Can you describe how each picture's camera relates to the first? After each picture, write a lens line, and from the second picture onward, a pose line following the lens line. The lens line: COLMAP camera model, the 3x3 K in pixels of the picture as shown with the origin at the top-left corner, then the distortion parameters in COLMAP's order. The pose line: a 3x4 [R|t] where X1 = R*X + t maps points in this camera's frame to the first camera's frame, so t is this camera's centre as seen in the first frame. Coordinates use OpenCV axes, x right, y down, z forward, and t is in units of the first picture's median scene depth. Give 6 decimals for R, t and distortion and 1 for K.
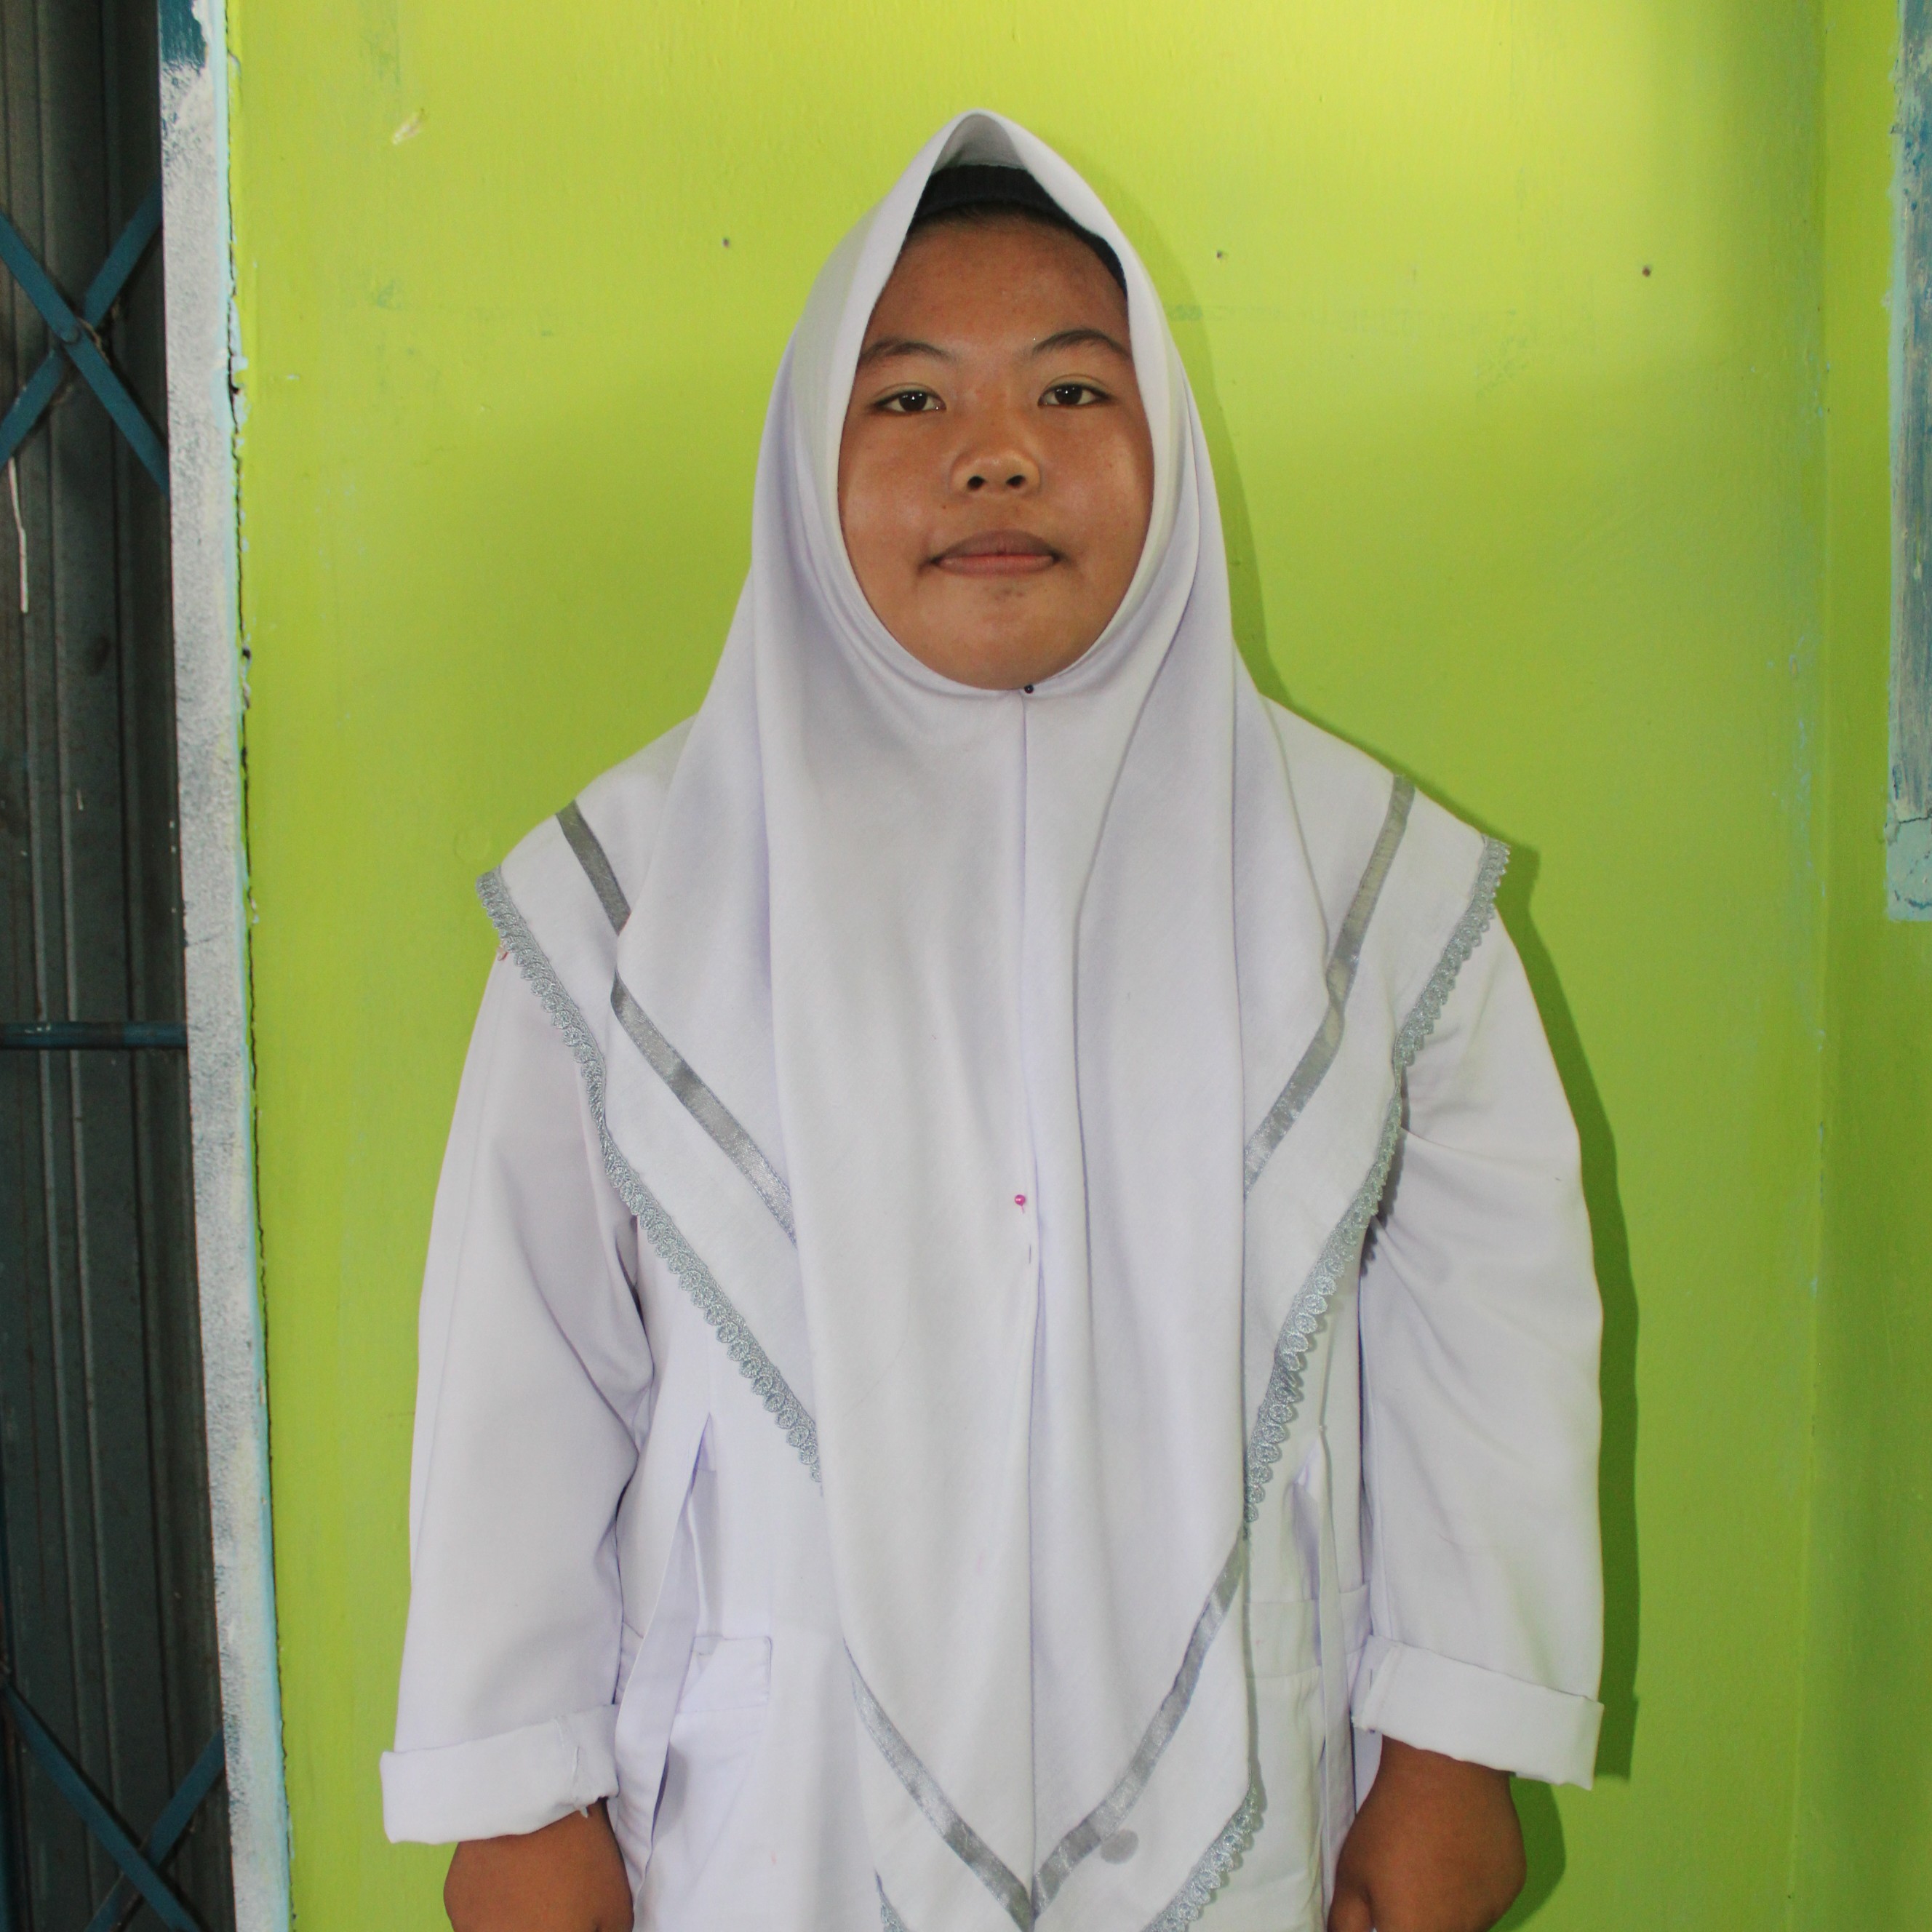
lens RADIAL K [[2485.3, 0, 965.7], [0, 2485.3, 1305.6], [0, 0, 1]] dist [-0.158230, 0.160925]
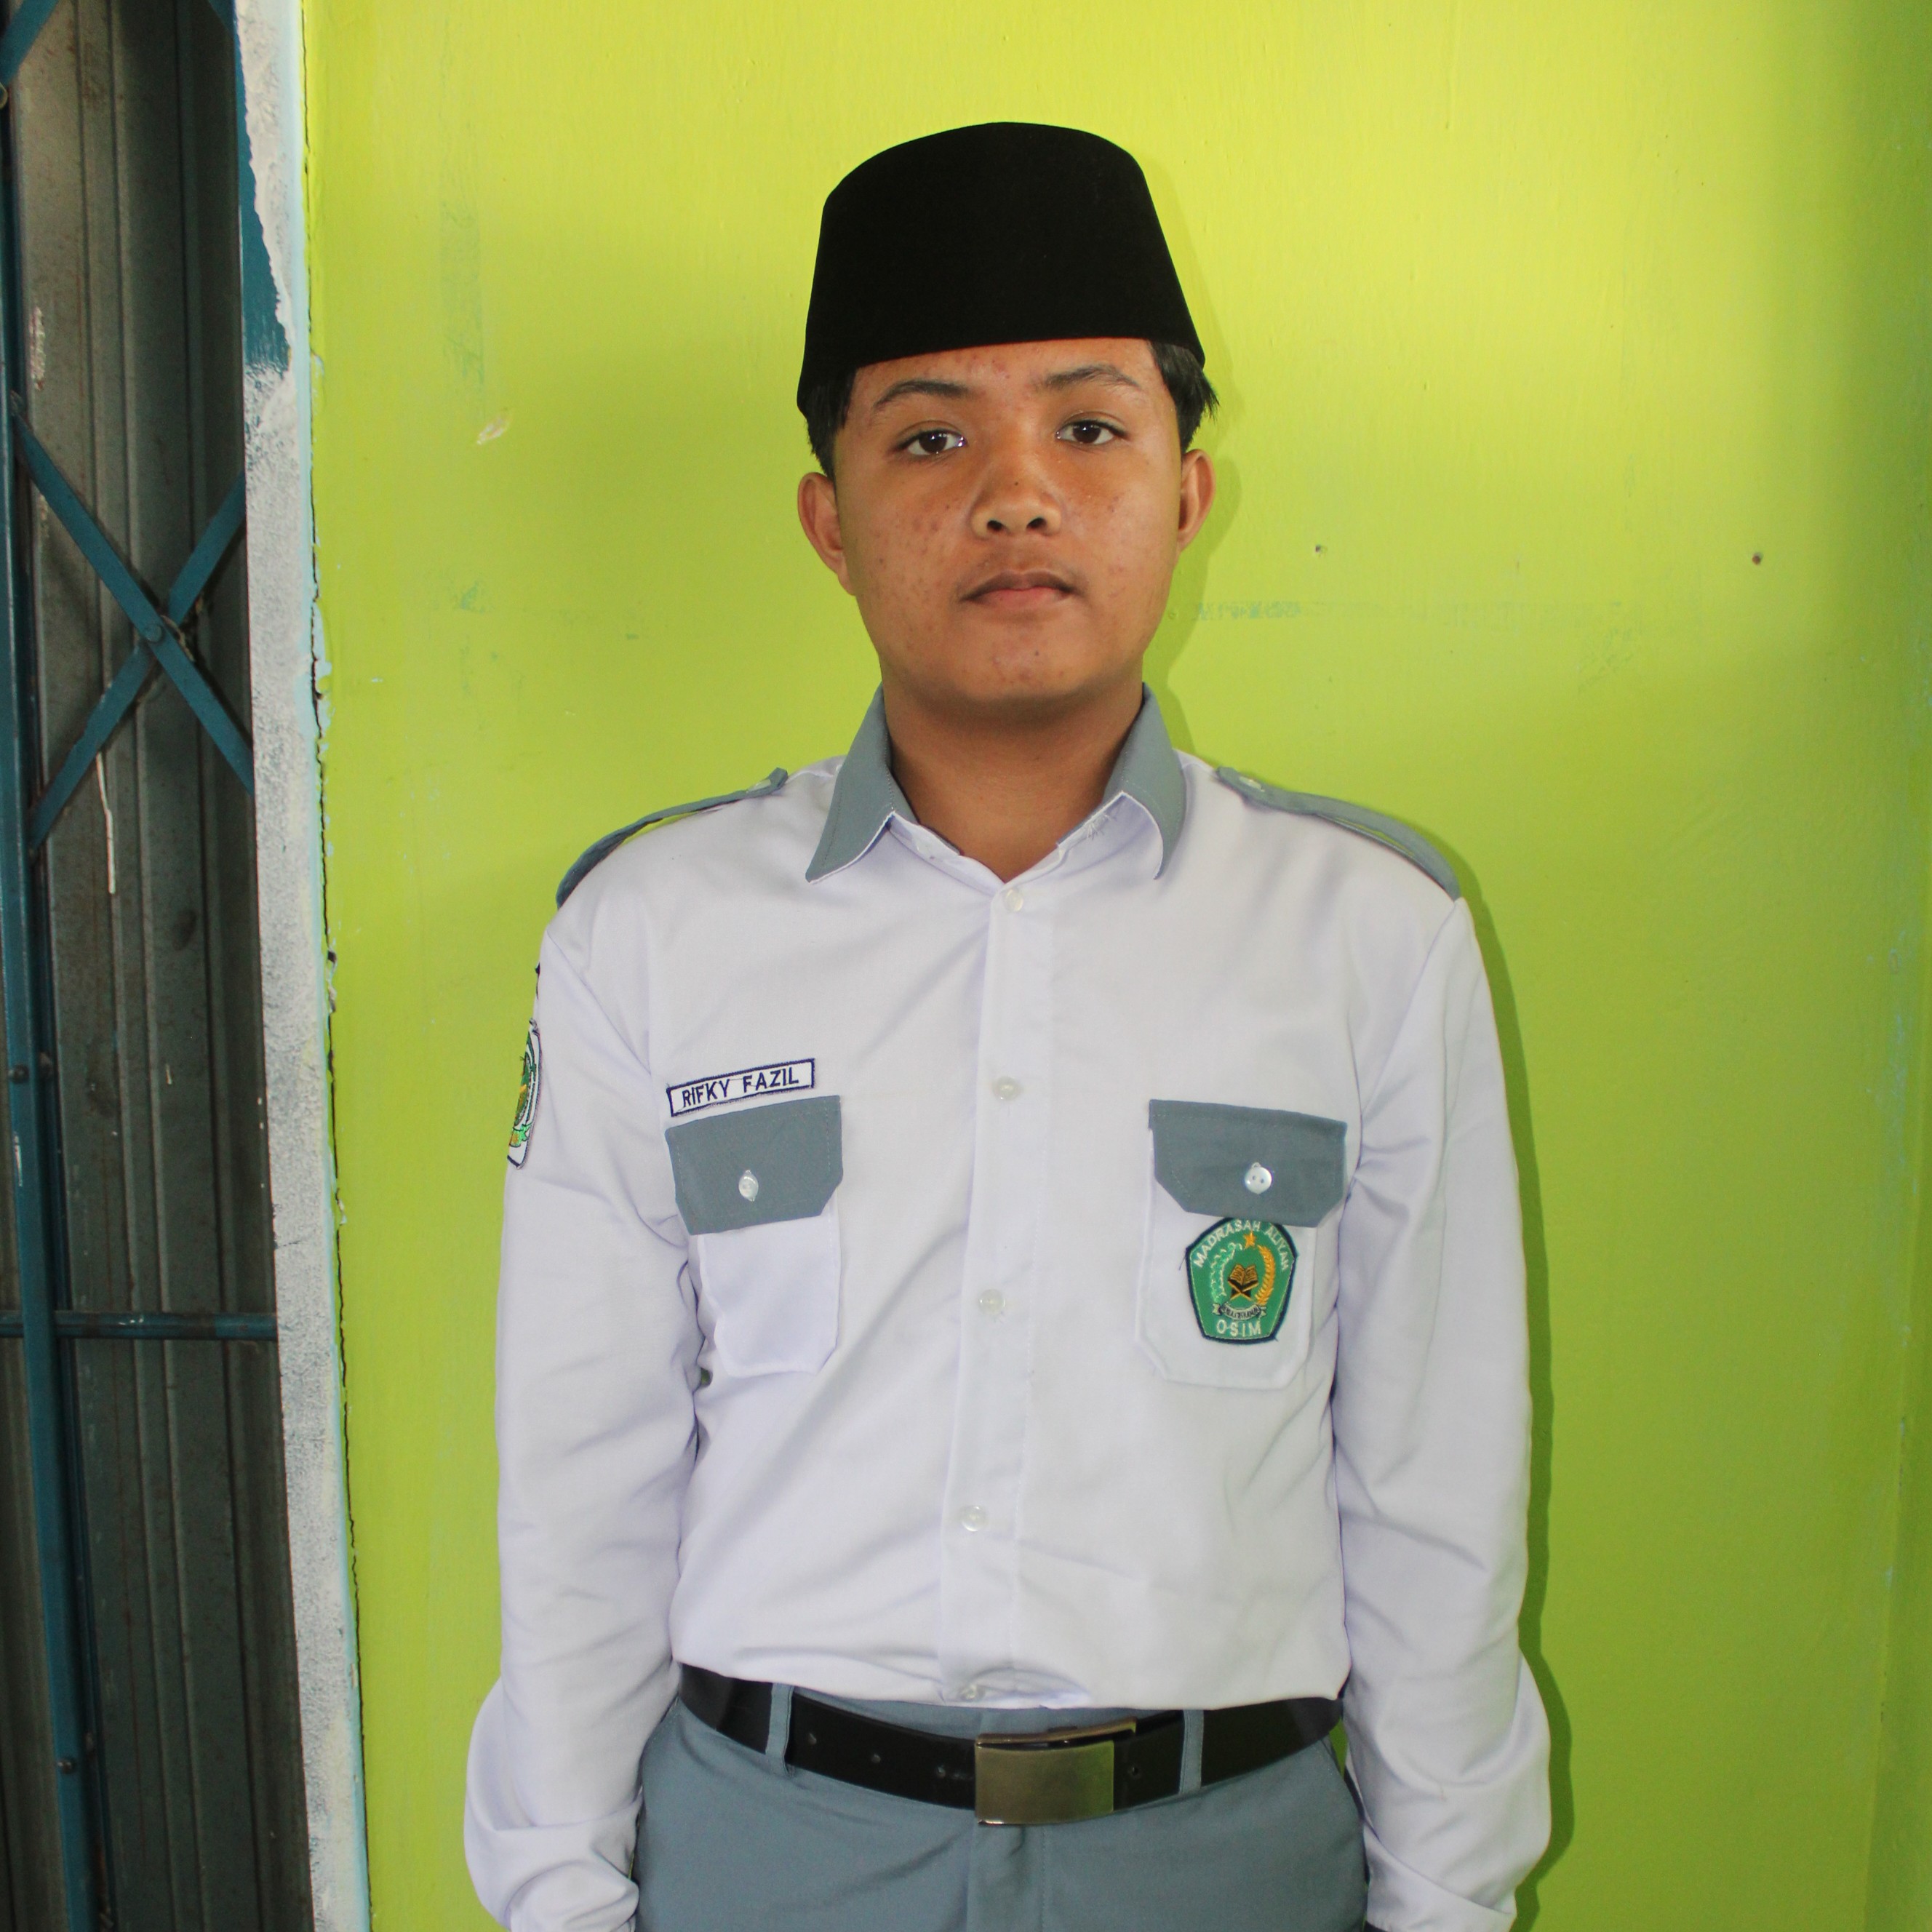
lens RADIAL K [[2485.3, 0, 965.7], [0, 2485.3, 1305.6], [0, 0, 1]] dist [-0.158230, 0.160925]
pose [[0.999325, 0.014409, -0.033807, 0.000651], [-0.012619, 0.998538, 0.052565, -0.179025], [0.034515, -0.052102, 0.998045, -0.004560]]
